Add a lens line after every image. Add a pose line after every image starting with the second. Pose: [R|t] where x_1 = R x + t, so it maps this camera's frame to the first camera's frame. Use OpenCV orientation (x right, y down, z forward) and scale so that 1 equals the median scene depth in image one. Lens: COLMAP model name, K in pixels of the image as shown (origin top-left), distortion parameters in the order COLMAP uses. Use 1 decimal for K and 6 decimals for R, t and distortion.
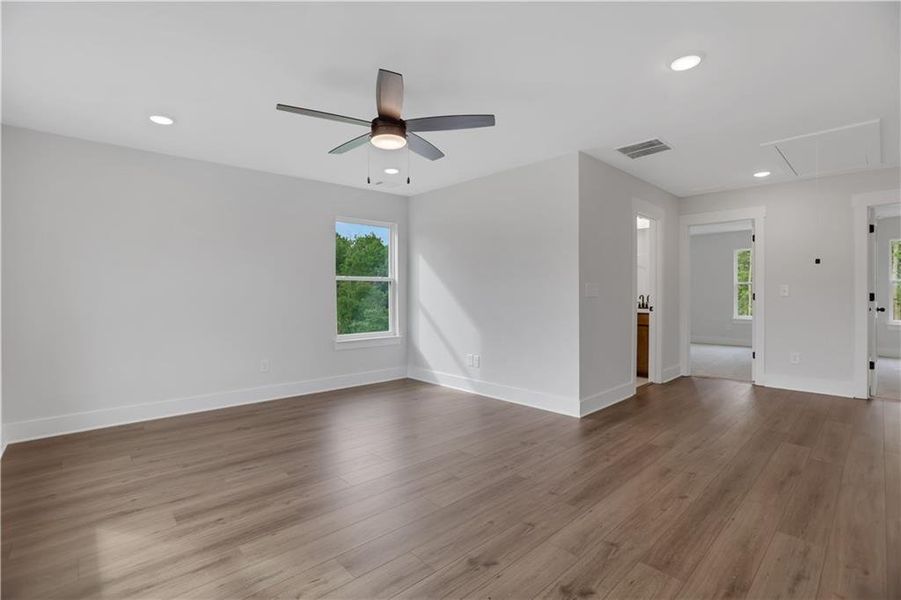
lens RADIAL K [[417.5, 0, 446.2], [0, 417.5, 293.0], [0, 0, 1]] dist [-0.076232, 0.033947]
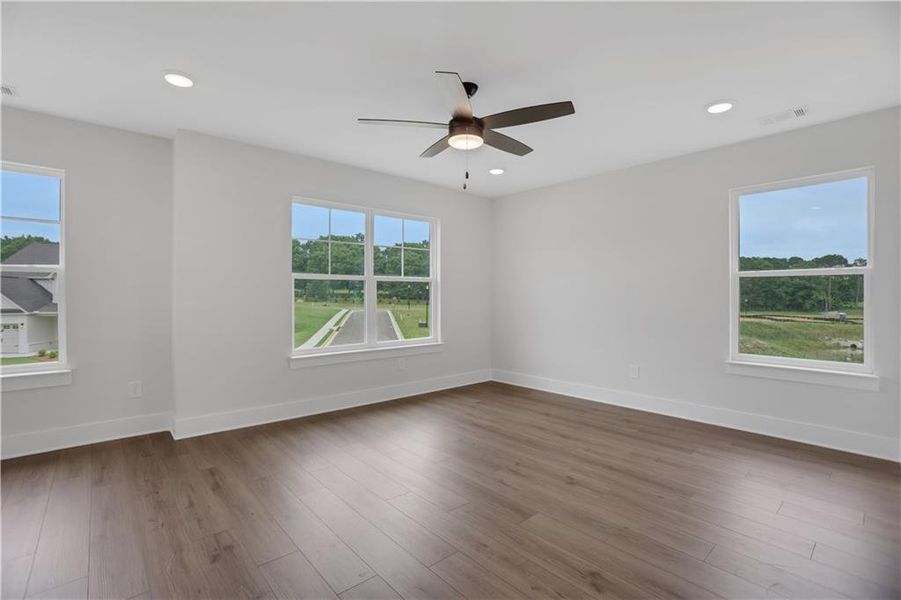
lens RADIAL K [[421.7, 0, 450.8], [0, 421.7, 293.1], [0, 0, 1]] dist [-0.076678, 0.035975]
pose [[-0.009801, -0.002356, -0.999949, 0.897643], [0.000076, 0.999997, -0.002357, -0.005683], [0.999952, -0.000099, -0.009801, 1.010335]]
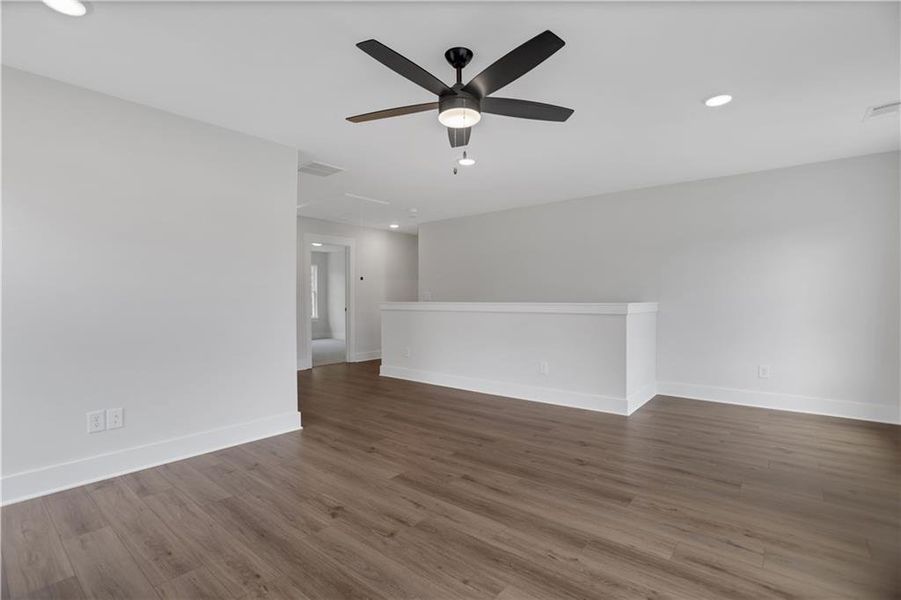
lens RADIAL K [[417.5, 0, 446.2], [0, 417.5, 293.0], [0, 0, 1]] dist [-0.076232, 0.033947]
pose [[-0.135337, 0.018302, 0.990631, -1.000866], [-0.003098, 0.999817, -0.018895, 0.008768], [-0.990795, -0.005626, -0.135256, 1.184088]]
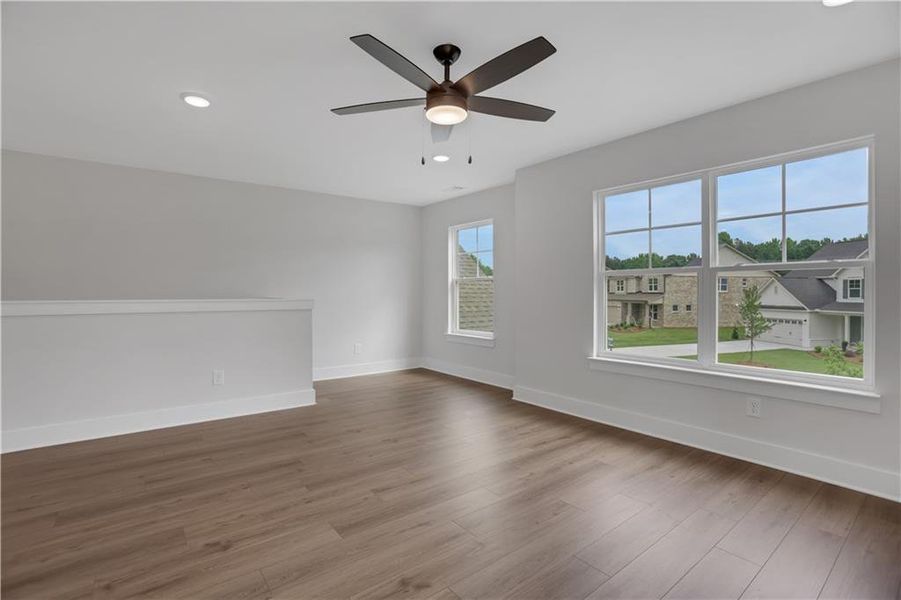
lens RADIAL K [[421.7, 0, 450.8], [0, 421.7, 293.1], [0, 0, 1]] dist [-0.076678, 0.035975]
pose [[-0.995931, 0.001398, 0.090106, -0.233872], [0.001270, 0.999998, -0.001482, -0.000346], [-0.090108, -0.001361, -0.995931, 1.921355]]
